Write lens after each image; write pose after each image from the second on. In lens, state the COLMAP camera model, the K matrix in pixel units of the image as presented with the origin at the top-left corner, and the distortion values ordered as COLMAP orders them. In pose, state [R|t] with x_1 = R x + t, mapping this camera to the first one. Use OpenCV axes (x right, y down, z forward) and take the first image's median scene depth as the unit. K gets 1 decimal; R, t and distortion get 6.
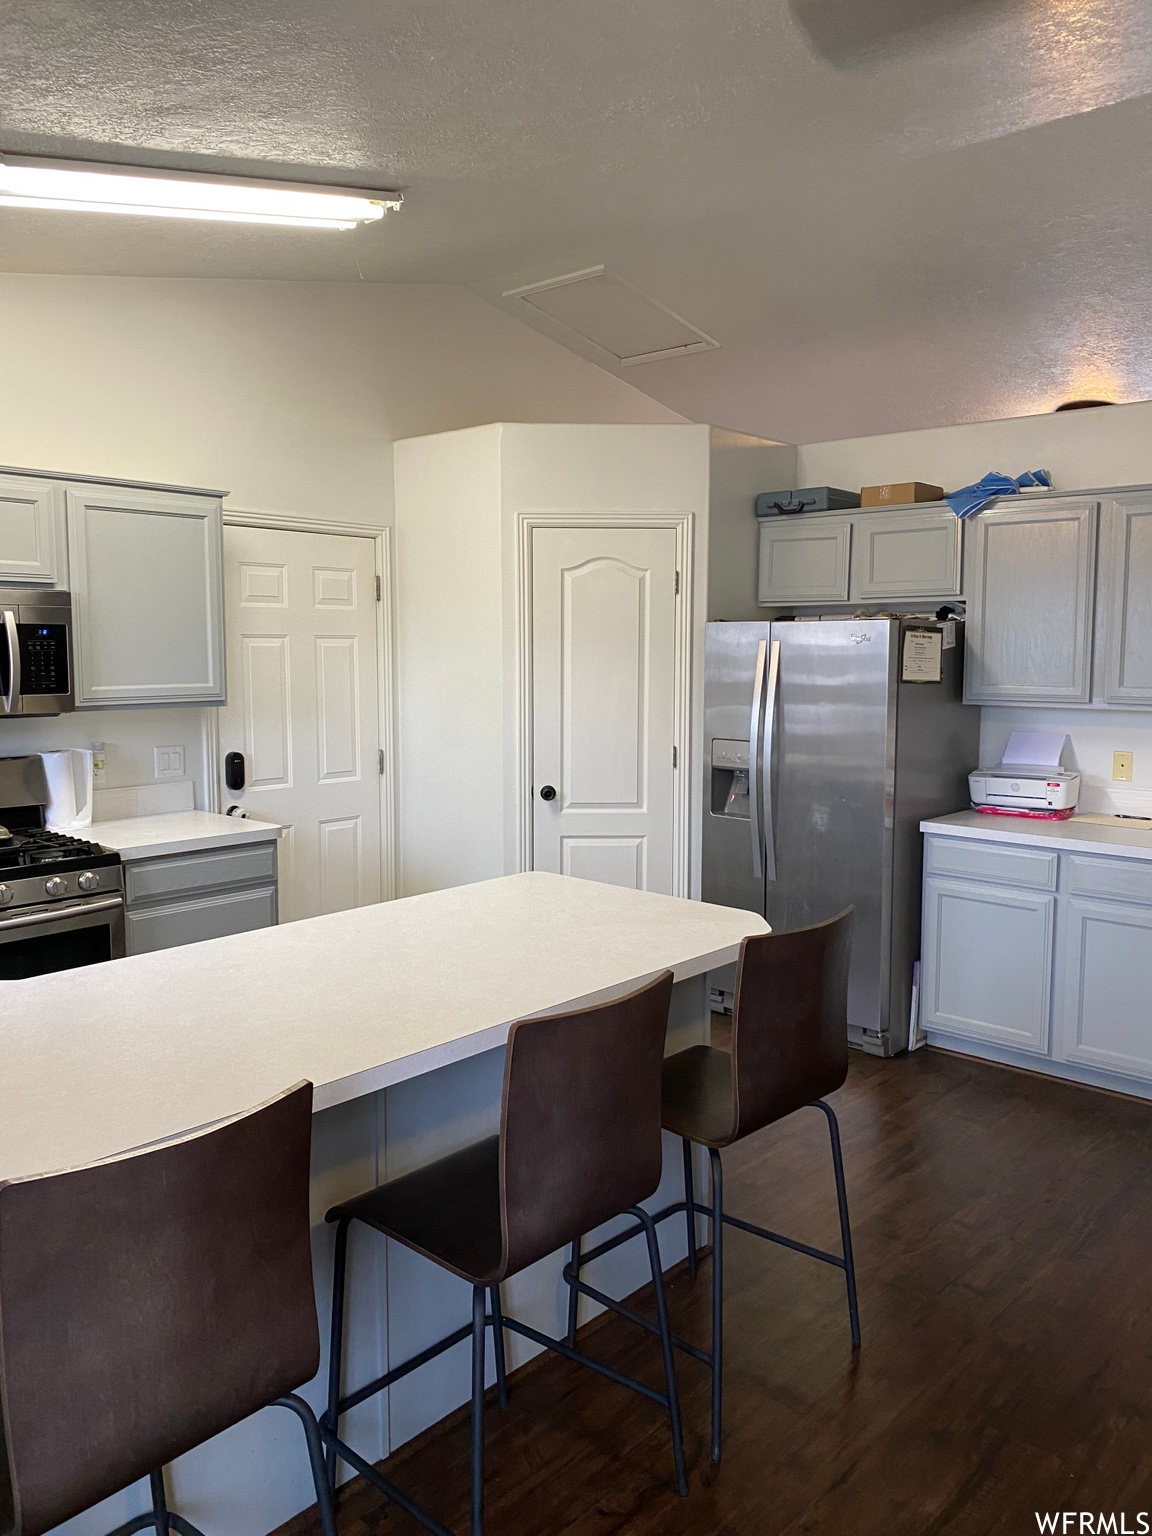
lens RADIAL K [[1176.4, 0, 571.1], [0, 1176.4, 768.1], [0, 0, 1]] dist [0.042382, -0.012126]
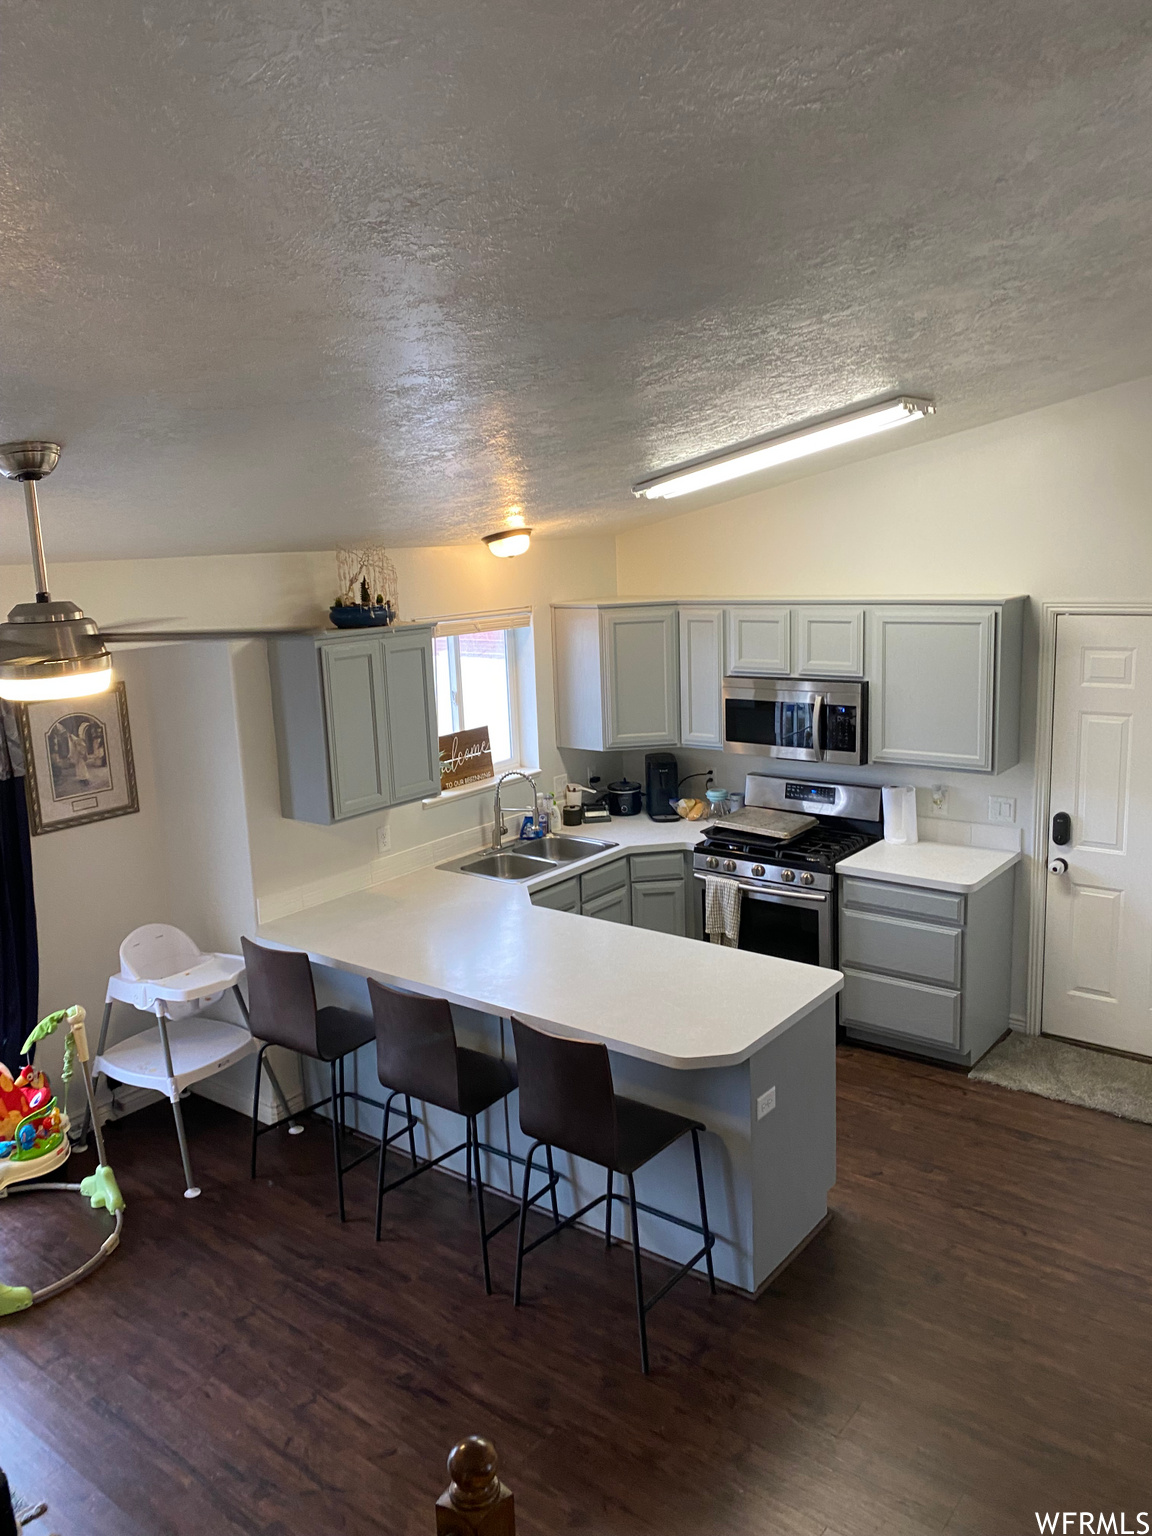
lens RADIAL K [[1176.4, 0, 571.4], [0, 1176.4, 764.3], [0, 0, 1]] dist [0.042382, -0.012126]
pose [[0.064230, 0.185036, -0.980630, 0.793743], [-0.069831, 0.981084, 0.180548, -0.232013], [0.995489, 0.056882, 0.075936, 0.442001]]
